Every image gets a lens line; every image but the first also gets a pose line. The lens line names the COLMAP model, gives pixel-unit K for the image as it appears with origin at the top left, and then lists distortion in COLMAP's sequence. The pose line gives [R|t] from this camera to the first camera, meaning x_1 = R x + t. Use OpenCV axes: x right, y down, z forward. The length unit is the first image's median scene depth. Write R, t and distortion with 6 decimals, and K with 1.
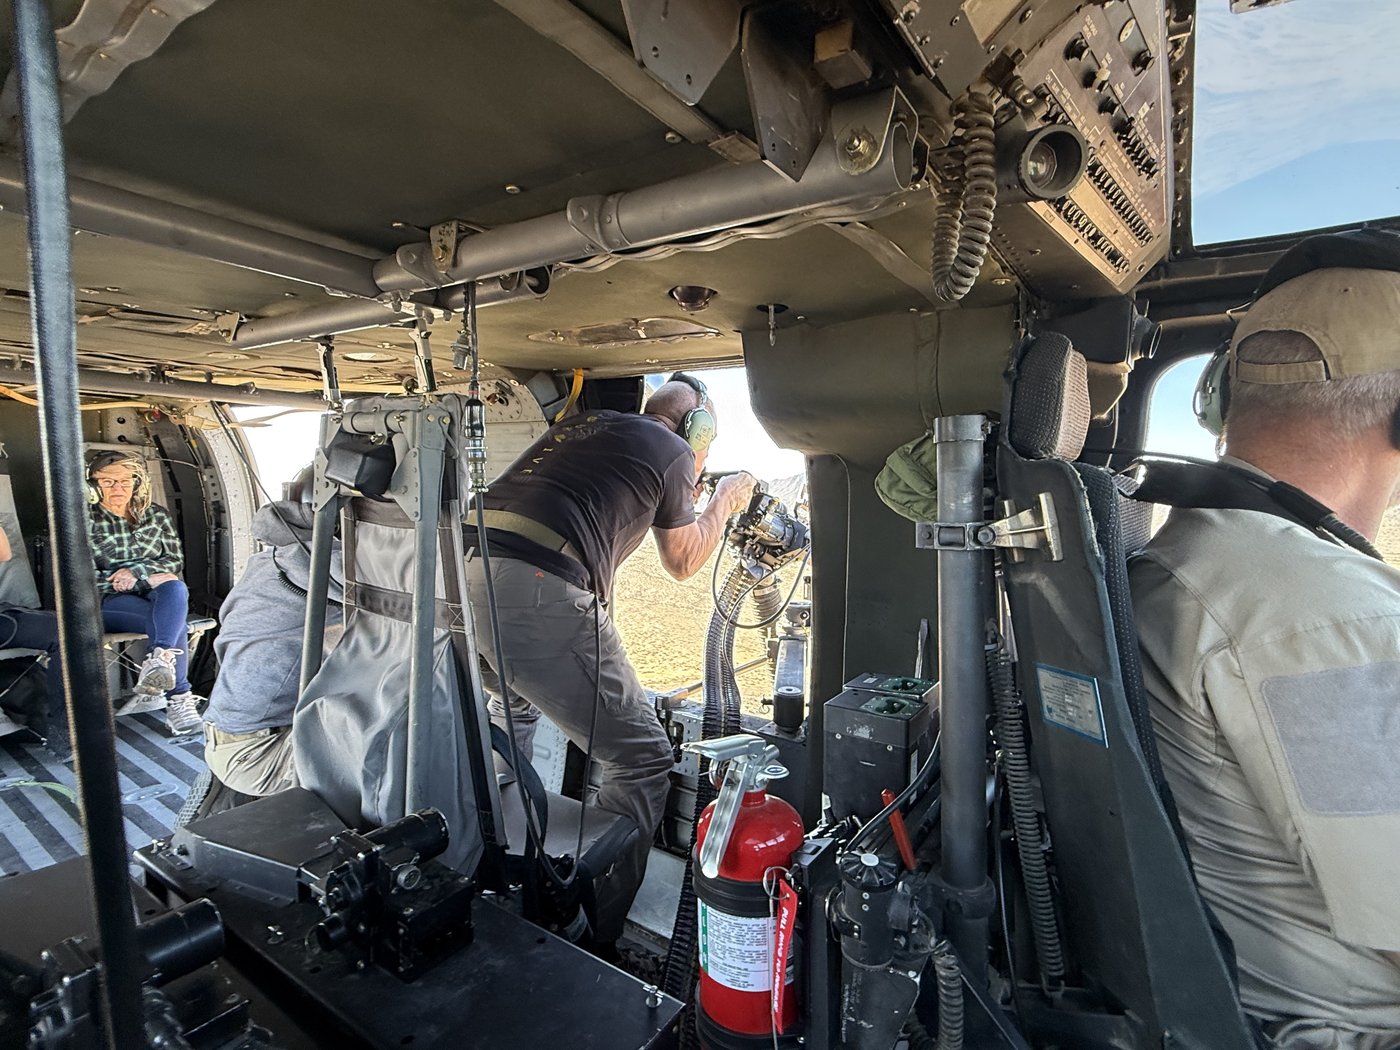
lens RADIAL K [[701.6, 0, 691.1], [0, 701.6, 534.8], [0, 0, 1]] dist [0.001359, 0.001908]
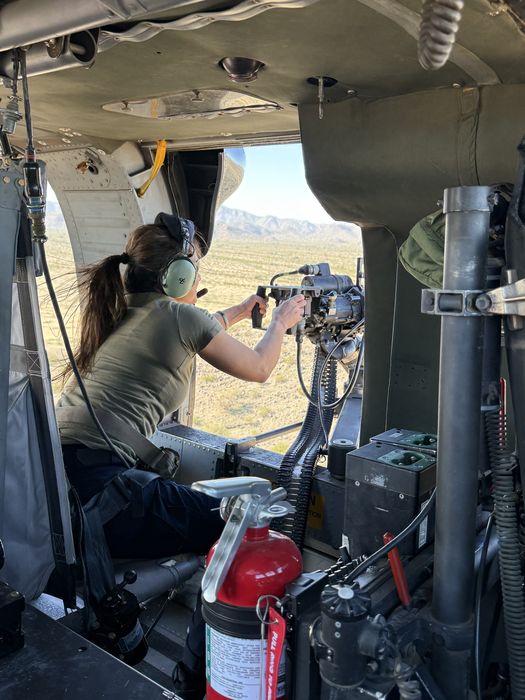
lens RADIAL K [[634.7, 0, 262.5], [0, 634.7, 350.0], [0, 0, 1]] dist [0.087545, -0.151112]
pose [[0.998482, 0.034187, -0.043196, 0.123915], [-0.030769, 0.996522, 0.077442, 0.007266], [0.045694, -0.075996, 0.996061, 0.016866]]
